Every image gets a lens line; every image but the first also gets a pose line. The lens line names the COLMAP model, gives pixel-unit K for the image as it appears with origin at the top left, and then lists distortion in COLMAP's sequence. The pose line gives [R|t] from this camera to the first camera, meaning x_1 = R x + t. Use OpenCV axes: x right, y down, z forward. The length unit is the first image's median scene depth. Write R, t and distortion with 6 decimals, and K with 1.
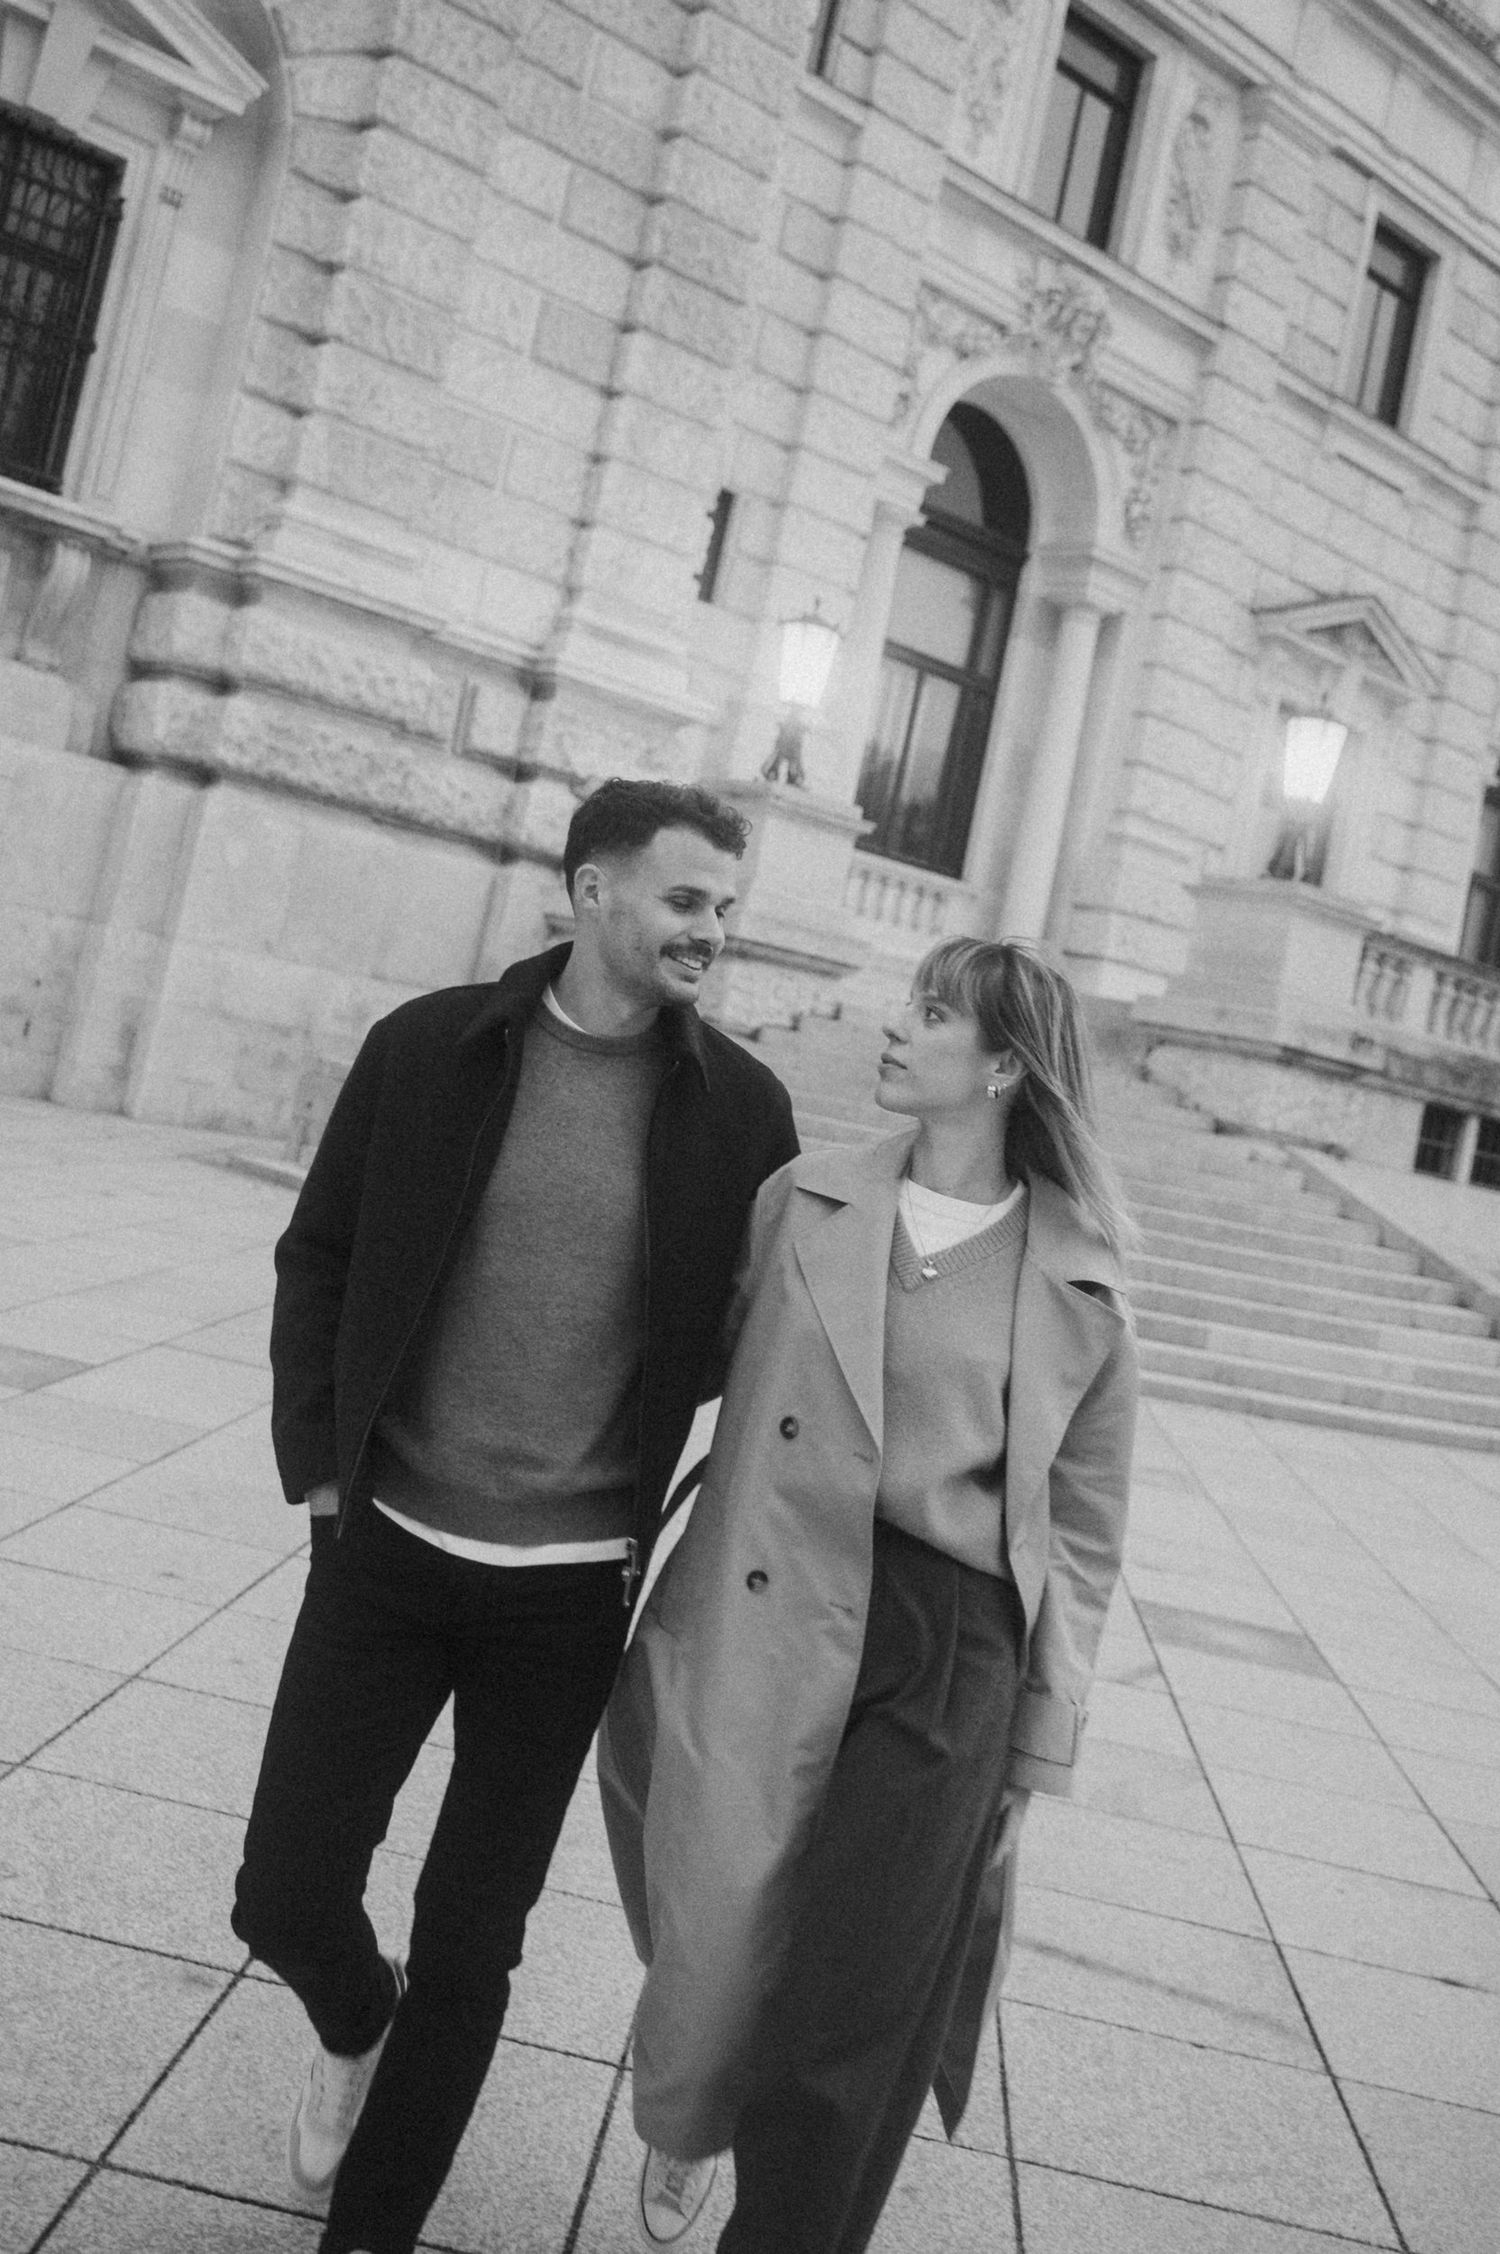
lens RADIAL K [[2210.7, 0, 808.3], [0, 2210.7, 941.2], [0, 0, 1]] dist [-0.004722, 0.001047]
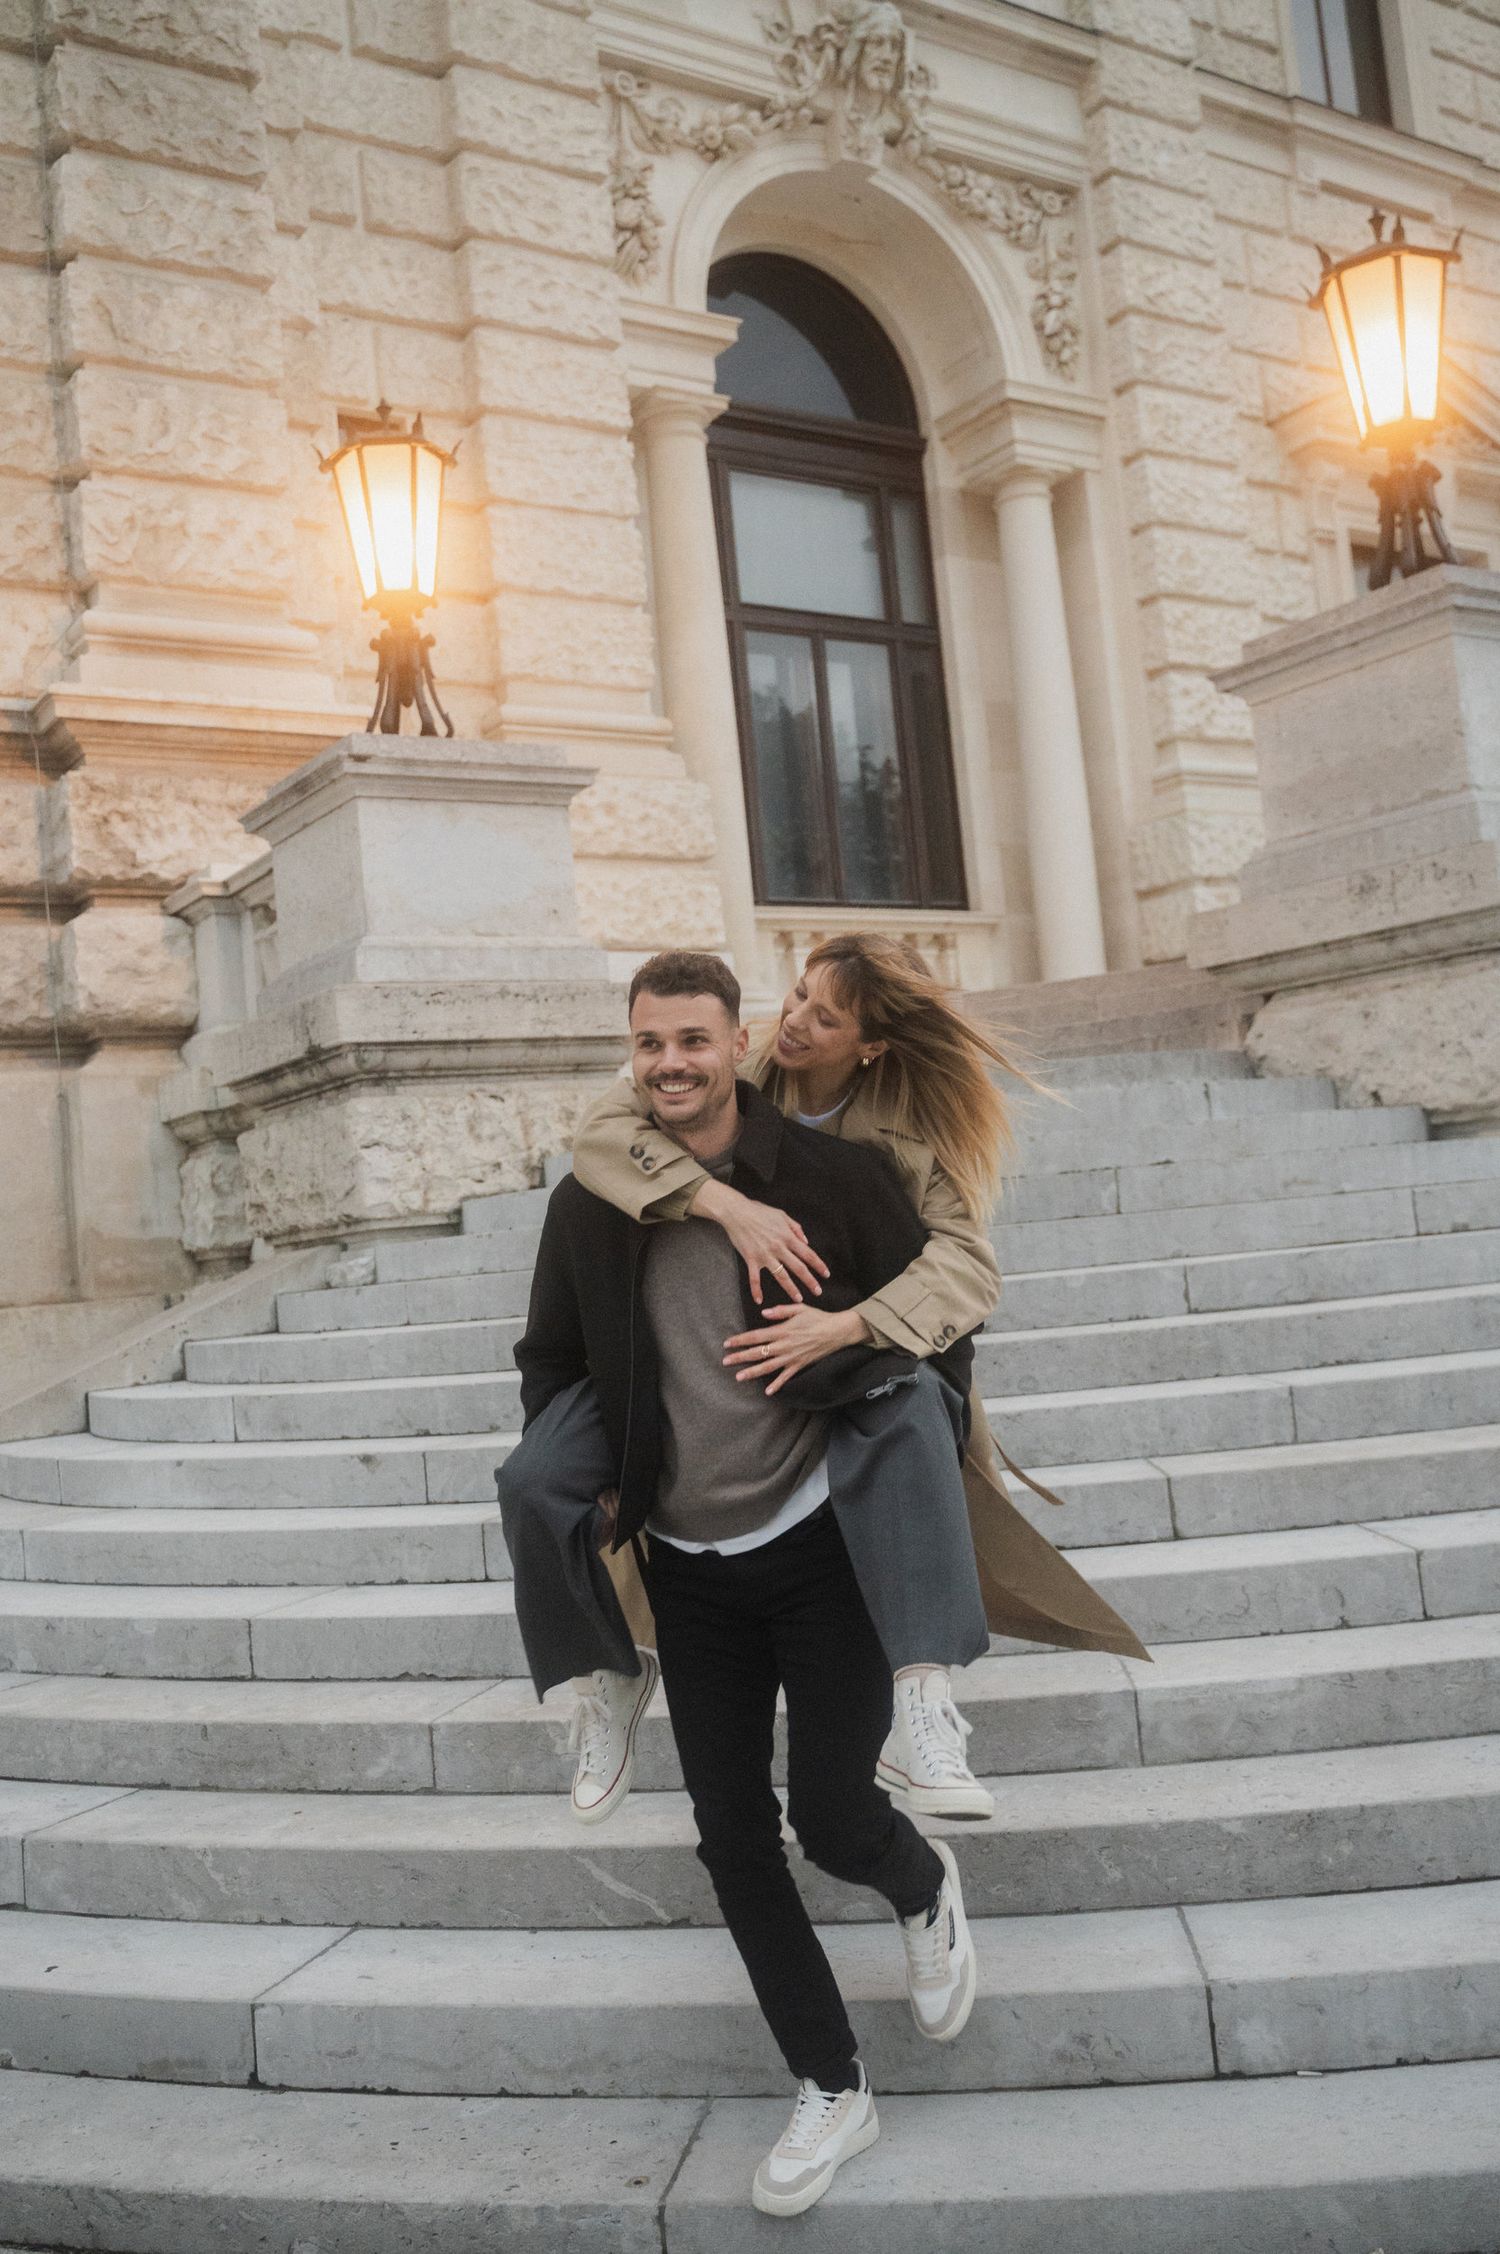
lens RADIAL K [[2027.0, 0, 729.8], [0, 2027.0, 1071.3], [0, 0, 1]] dist [0.001970, -0.002395]
pose [[0.944670, -0.298360, -0.136305, 0.087766], [0.292932, 0.954326, -0.058760, 0.044750], [0.147612, 0.015581, 0.988923, 0.456997]]
